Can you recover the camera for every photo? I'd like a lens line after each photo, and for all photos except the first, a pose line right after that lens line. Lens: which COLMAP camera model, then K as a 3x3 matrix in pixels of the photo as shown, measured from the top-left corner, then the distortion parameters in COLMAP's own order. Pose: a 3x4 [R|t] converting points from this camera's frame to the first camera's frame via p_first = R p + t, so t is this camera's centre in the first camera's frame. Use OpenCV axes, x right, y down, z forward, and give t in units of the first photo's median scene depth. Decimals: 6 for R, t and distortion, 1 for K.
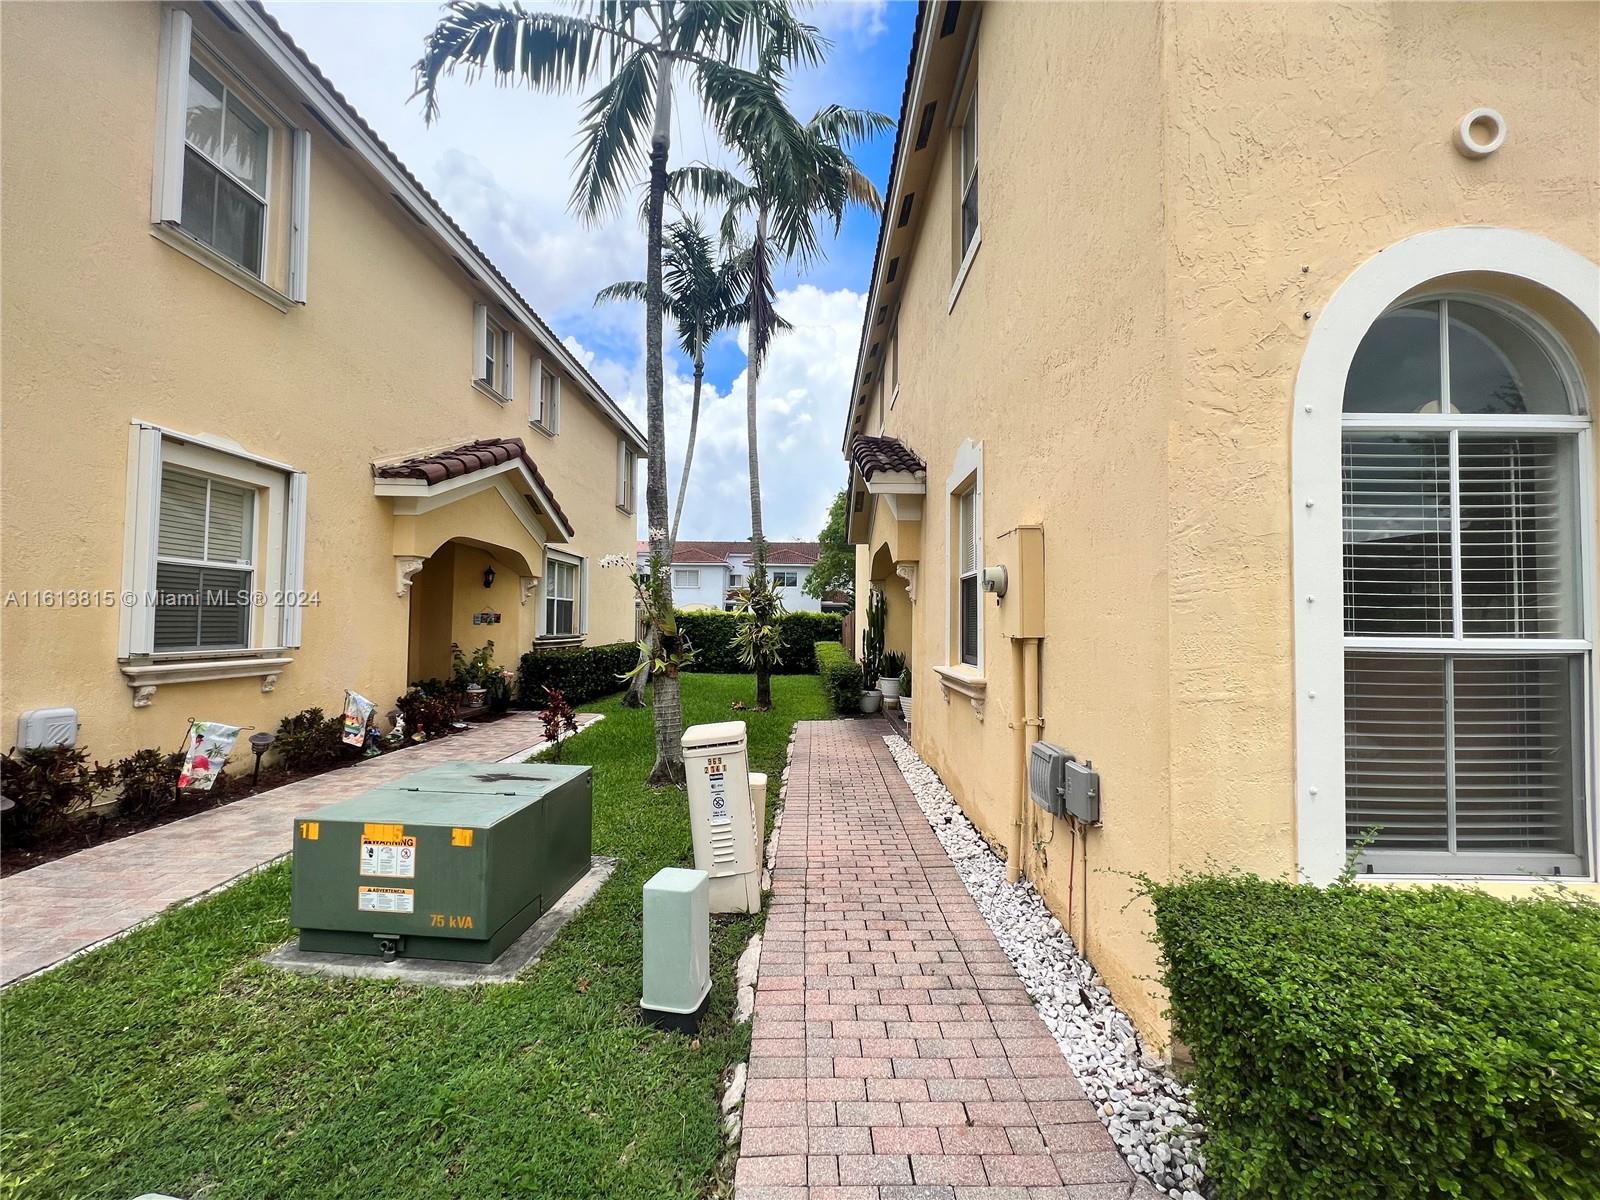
lens RADIAL K [[640.9, 0, 802.9], [0, 640.9, 603.1], [0, 0, 1]] dist [-0.008375, 0.001457]
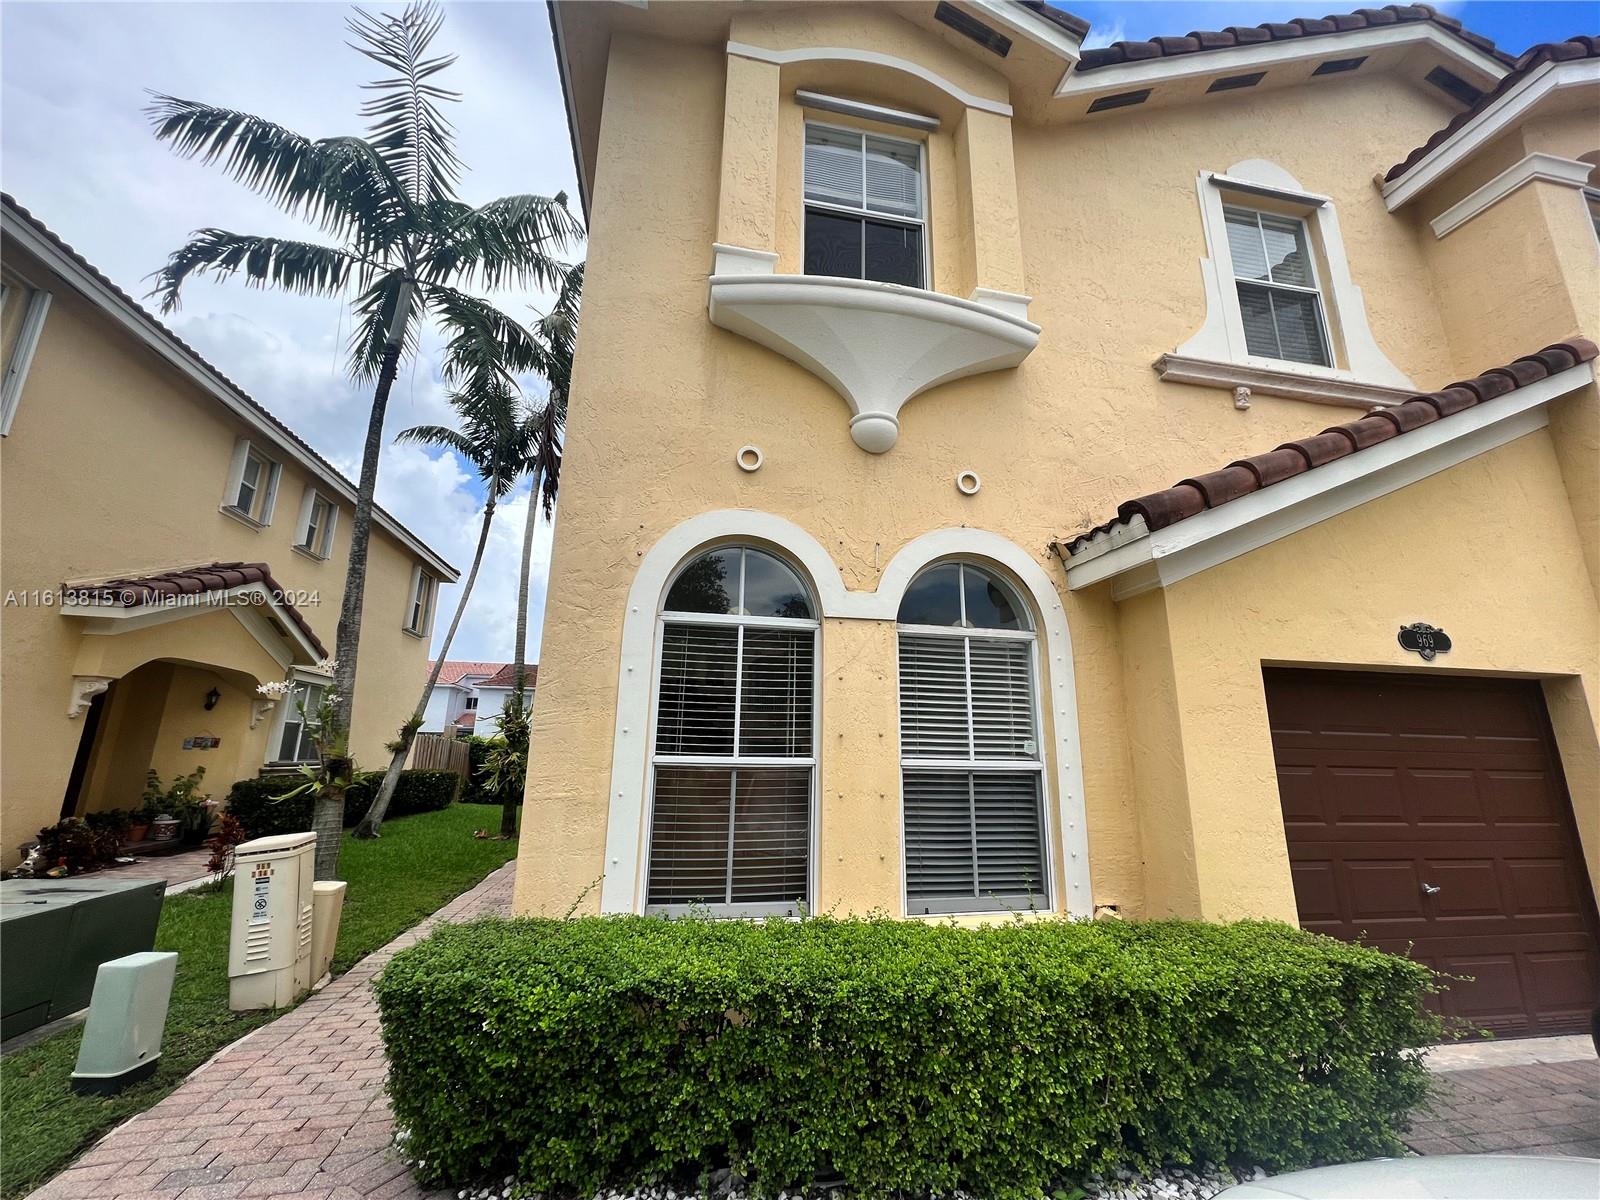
lens RADIAL K [[640.9, 0, 800.9], [0, 640.9, 595.9], [0, 0, 1]] dist [-0.008375, 0.001457]
pose [[0.979127, 0.053366, 0.196118, 0.263230], [-0.011173, 0.977588, -0.210231, -0.000799], [-0.202942, 0.203652, 0.957779, -0.191224]]
